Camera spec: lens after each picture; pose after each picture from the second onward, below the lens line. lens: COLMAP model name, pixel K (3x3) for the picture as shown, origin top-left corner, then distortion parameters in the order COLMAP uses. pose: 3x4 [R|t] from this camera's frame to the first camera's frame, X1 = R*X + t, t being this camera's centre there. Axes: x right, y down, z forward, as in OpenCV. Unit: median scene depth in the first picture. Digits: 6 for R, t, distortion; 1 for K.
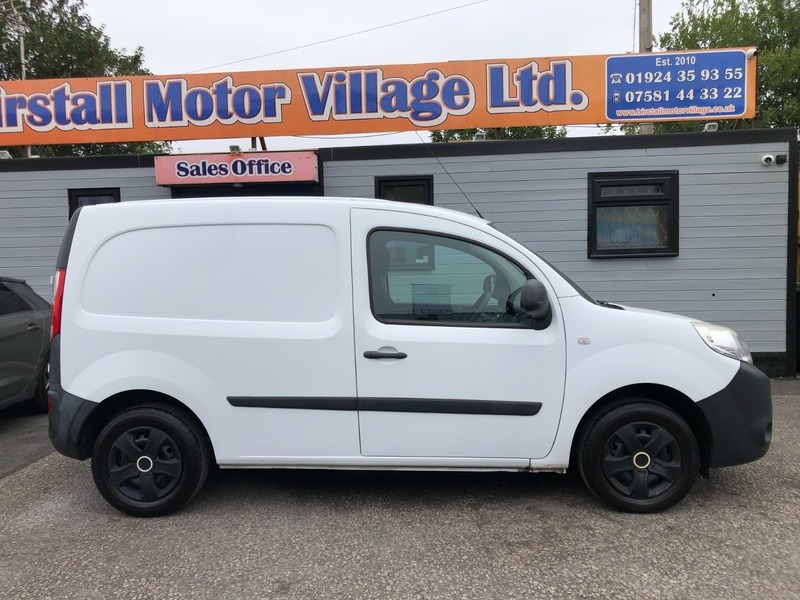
lens RADIAL K [[653.0, 0, 391.9], [0, 653.0, 299.1], [0, 0, 1]] dist [0.006756, 0.000583]
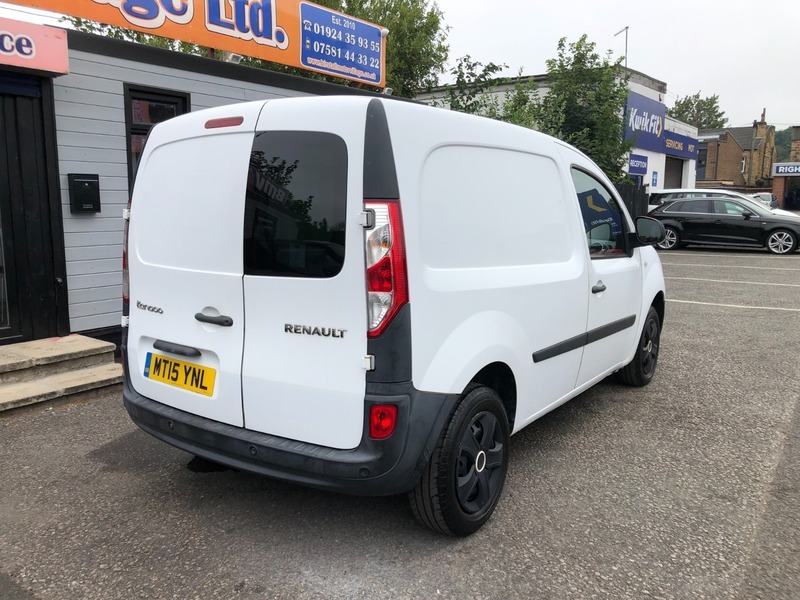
lens RADIAL K [[653.0, 0, 391.9], [0, 653.0, 299.1], [0, 0, 1]] dist [0.006756, 0.000583]
pose [[0.542409, -0.100530, 0.834078, -0.490504], [0.033309, 0.994607, 0.098217, -0.005270], [-0.839454, -0.025492, 0.542833, 0.320181]]
